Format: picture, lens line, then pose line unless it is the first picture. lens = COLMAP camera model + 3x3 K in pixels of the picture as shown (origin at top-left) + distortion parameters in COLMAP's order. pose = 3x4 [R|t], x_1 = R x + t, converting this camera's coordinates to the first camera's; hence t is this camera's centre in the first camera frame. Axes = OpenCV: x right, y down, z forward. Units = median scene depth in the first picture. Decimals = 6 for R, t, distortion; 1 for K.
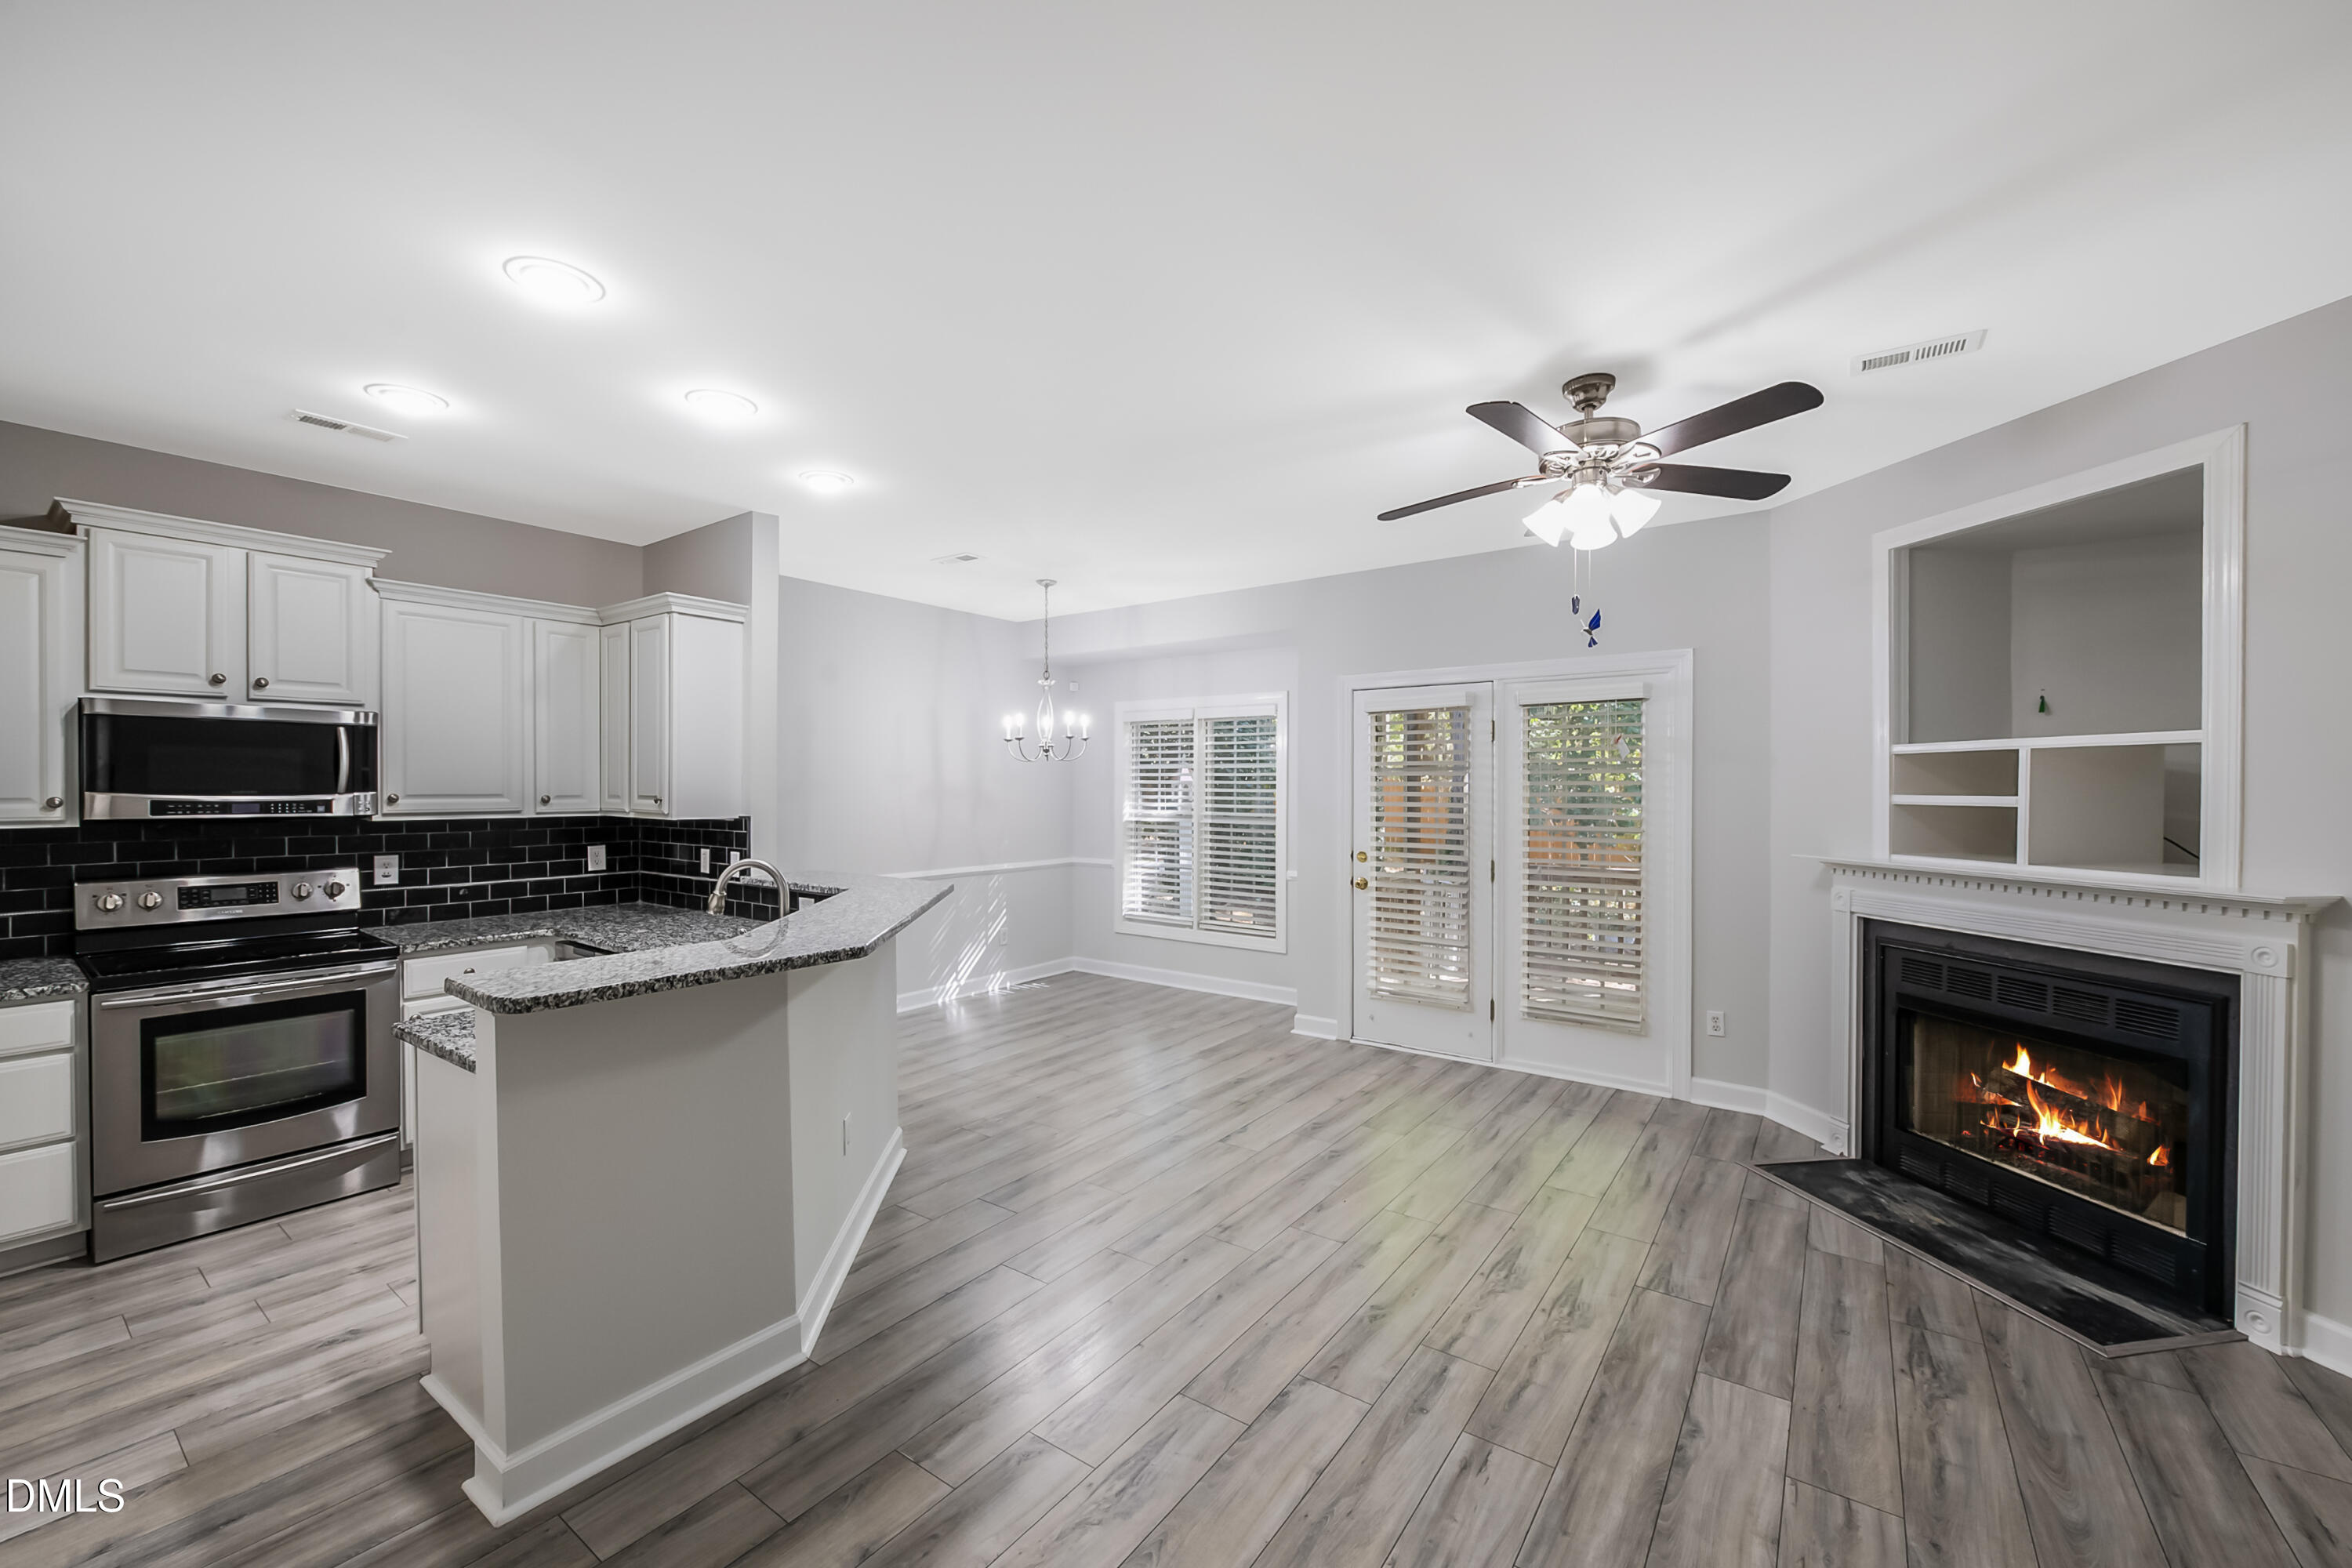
lens RADIAL K [[919.1, 0, 1191.3], [0, 919.1, 792.4], [0, 0, 1]] dist [-0.003505, -0.001757]
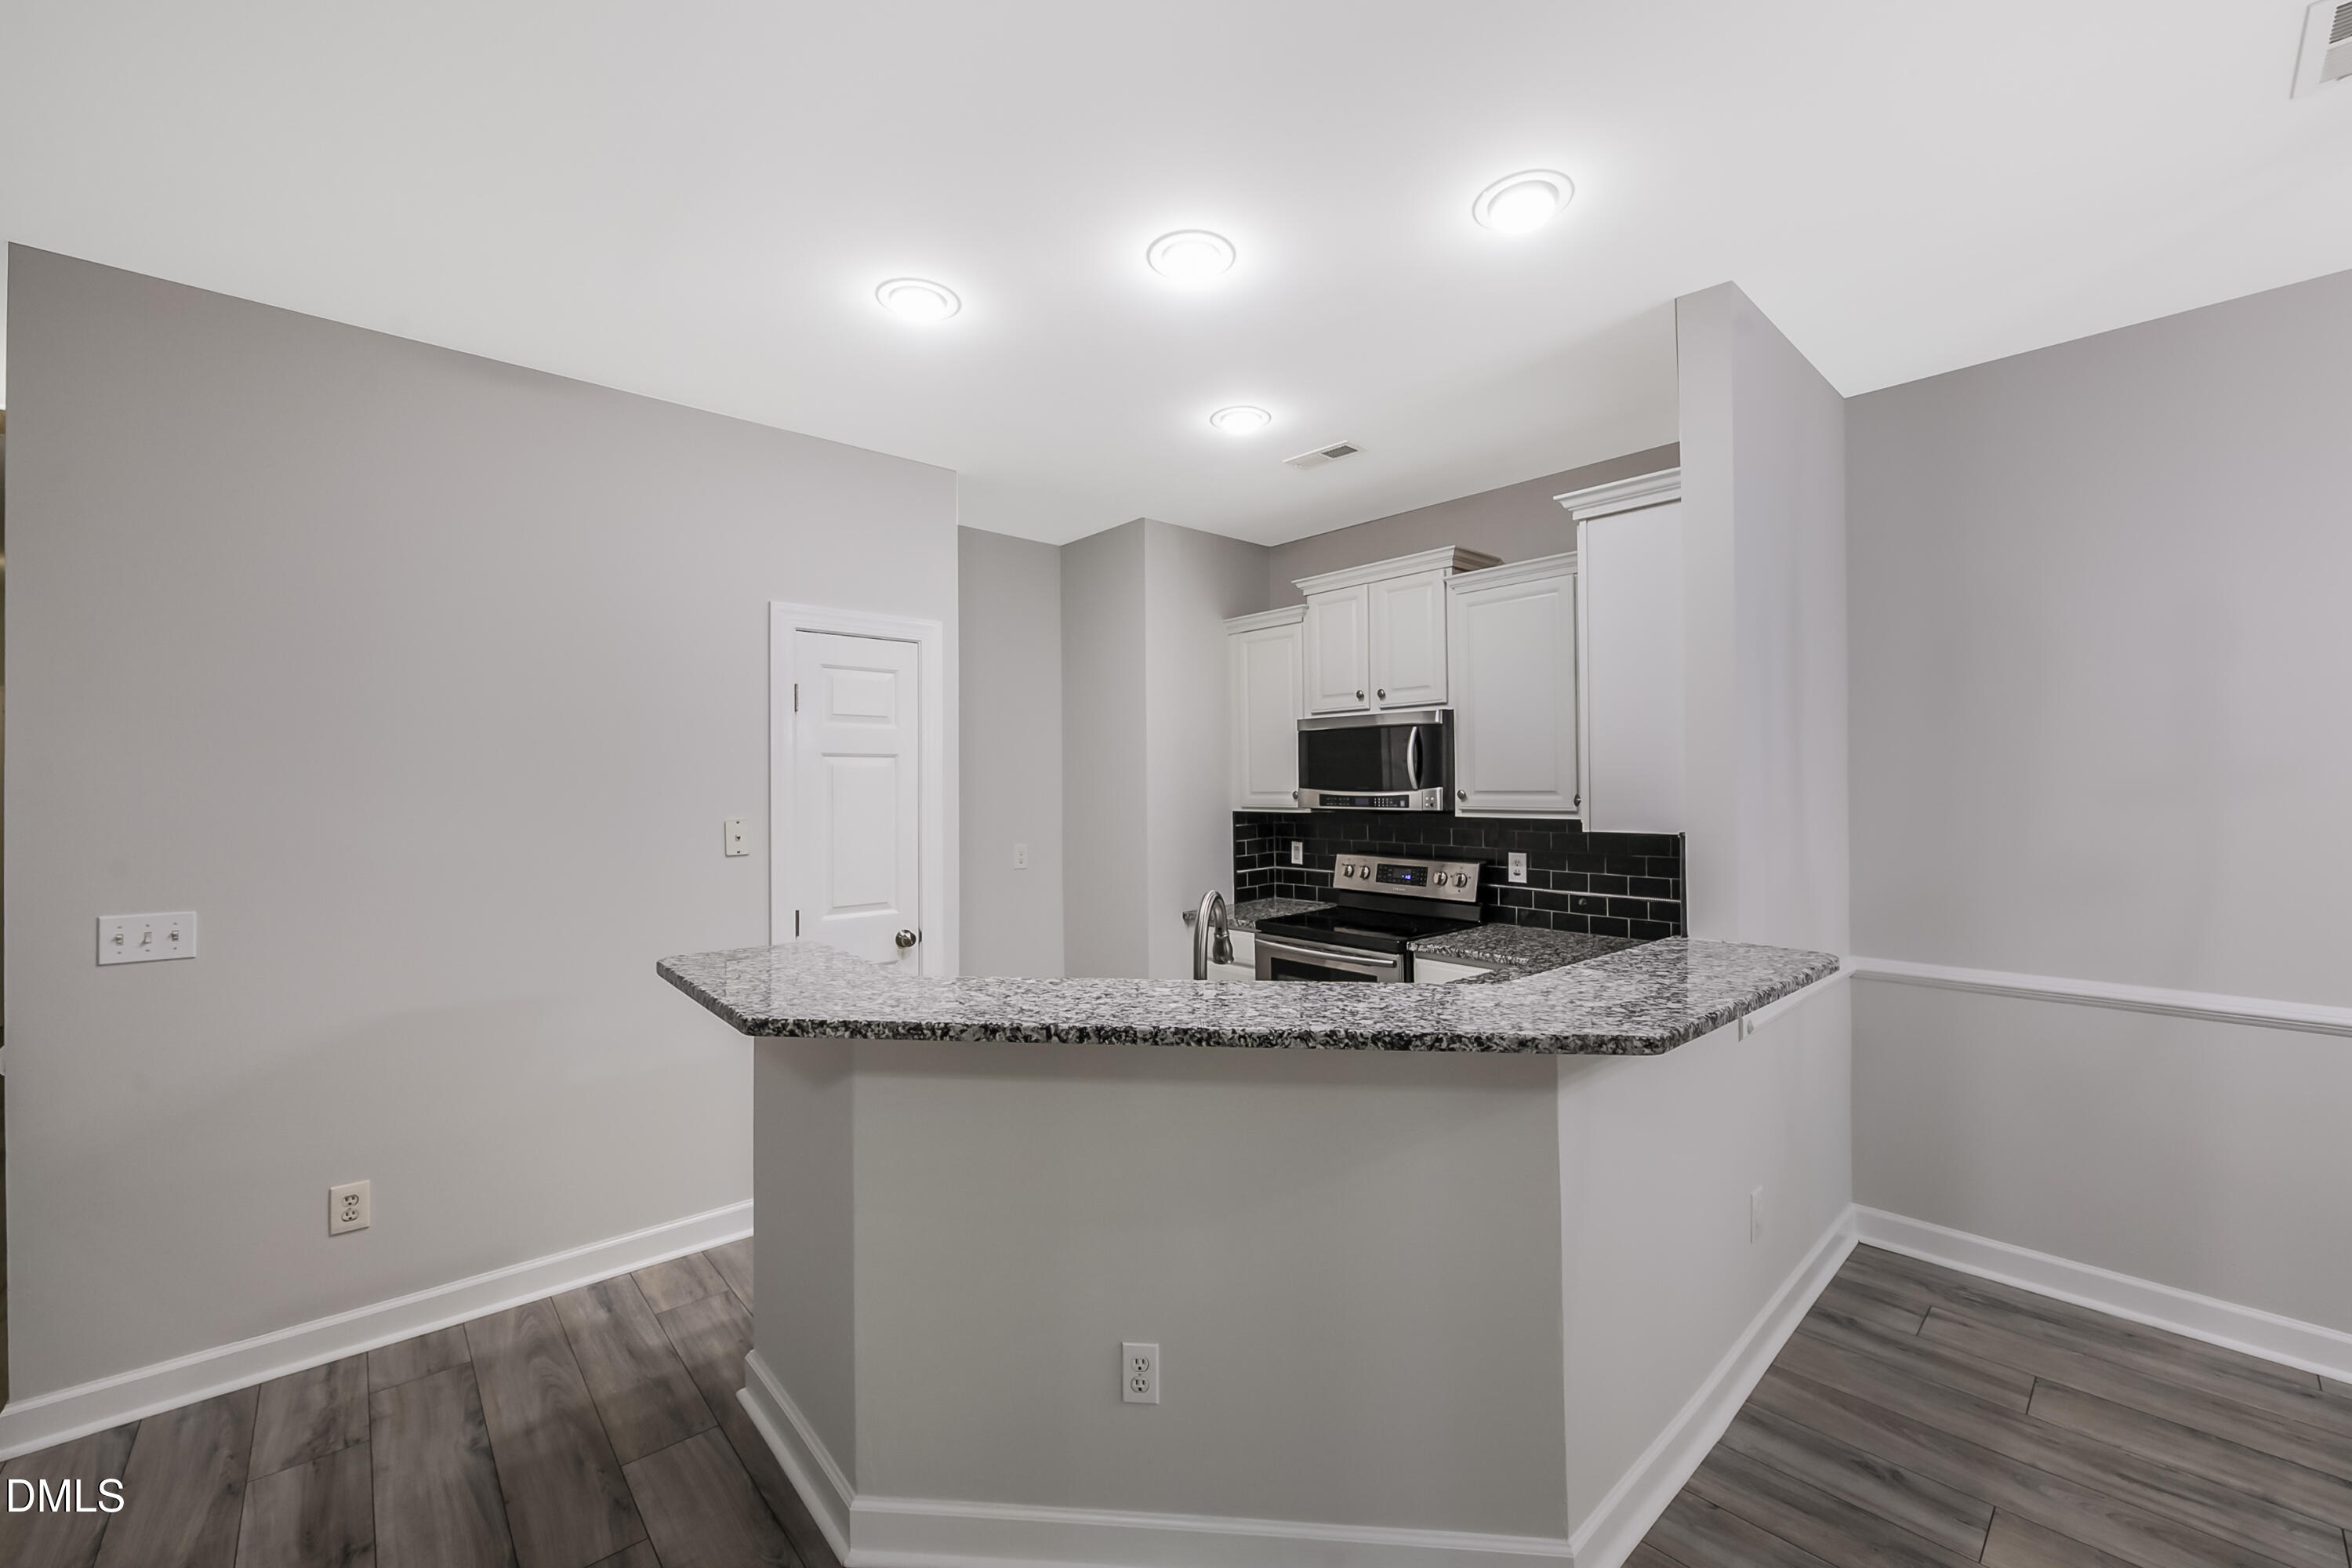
lens RADIAL K [[919.1, 0, 1191.3], [0, 919.1, 792.4], [0, 0, 1]] dist [-0.003505, -0.001757]
pose [[-0.203593, 0.007830, -0.979024, 0.167294], [-0.000499, 0.999967, 0.008102, -0.003887], [0.979055, 0.002138, -0.203583, 0.957929]]
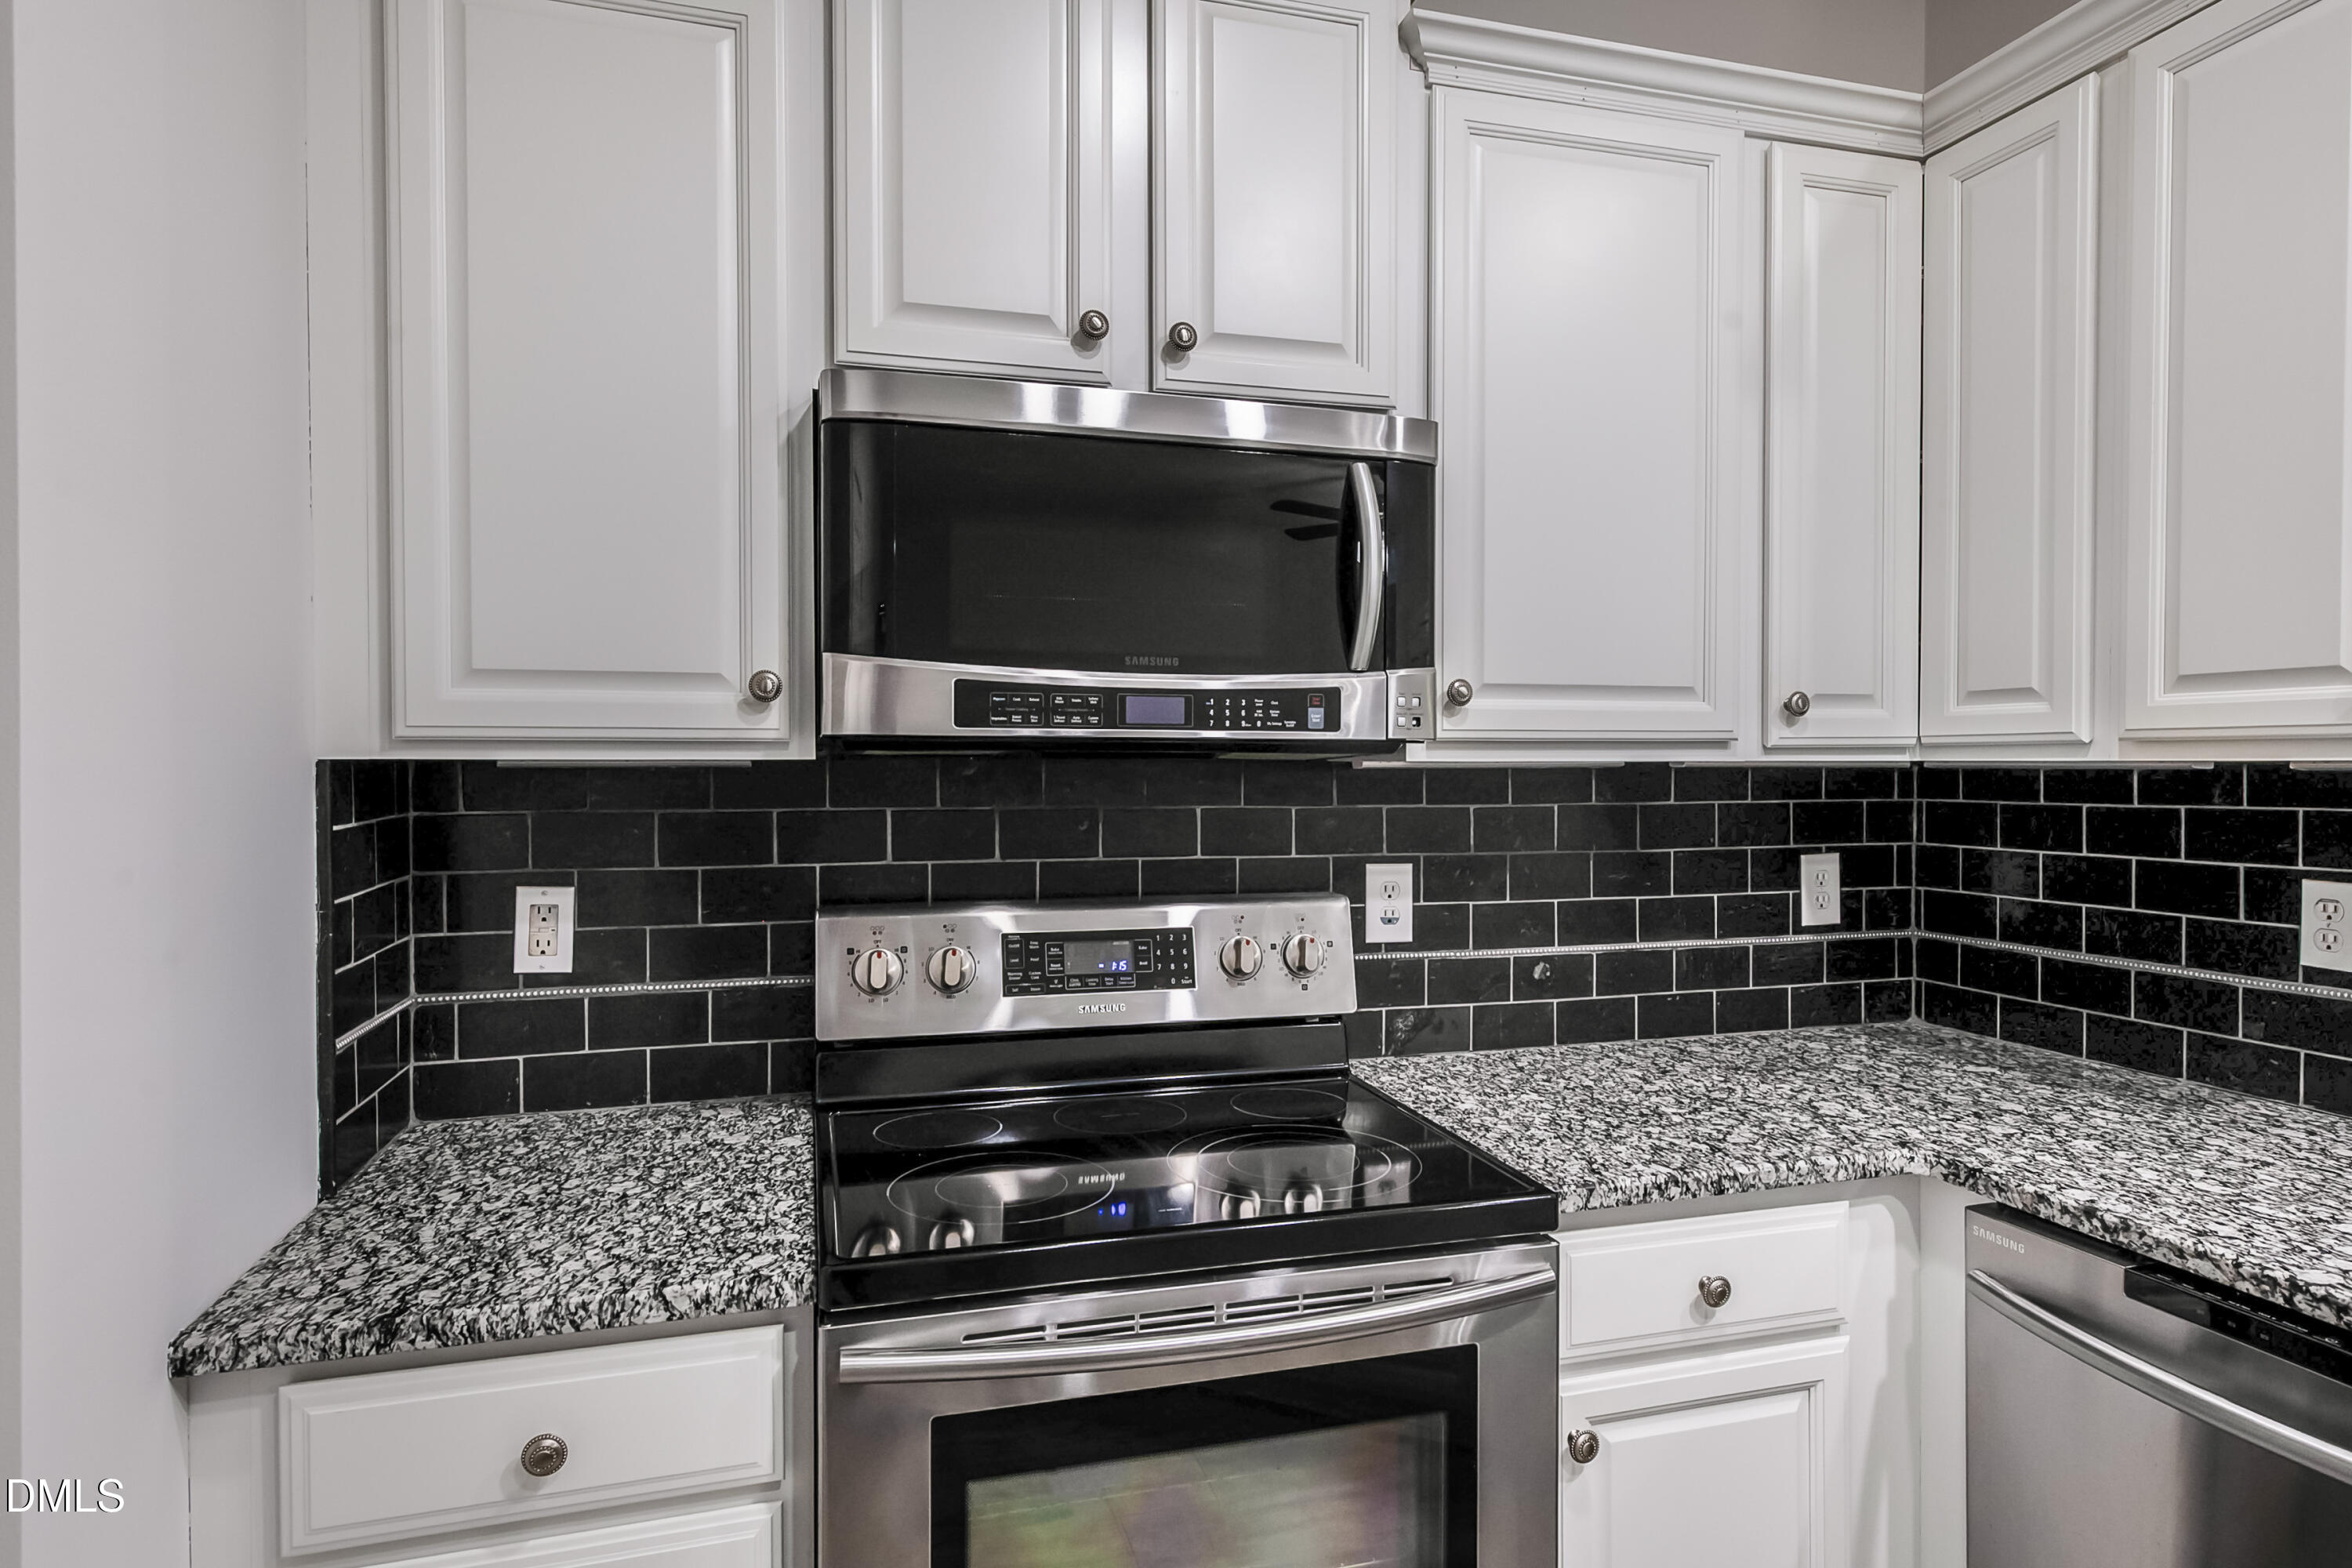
lens RADIAL K [[1324.6, 0, 1188.9], [0, 1324.6, 776.3], [0, 0, 1]] dist [0.016174, -0.000825]
pose [[0.788131, -0.001411, -0.615506, -0.686688], [-0.001494, 0.999990, -0.004206, 0.040250], [0.615506, 0.004235, 0.788121, 0.593519]]
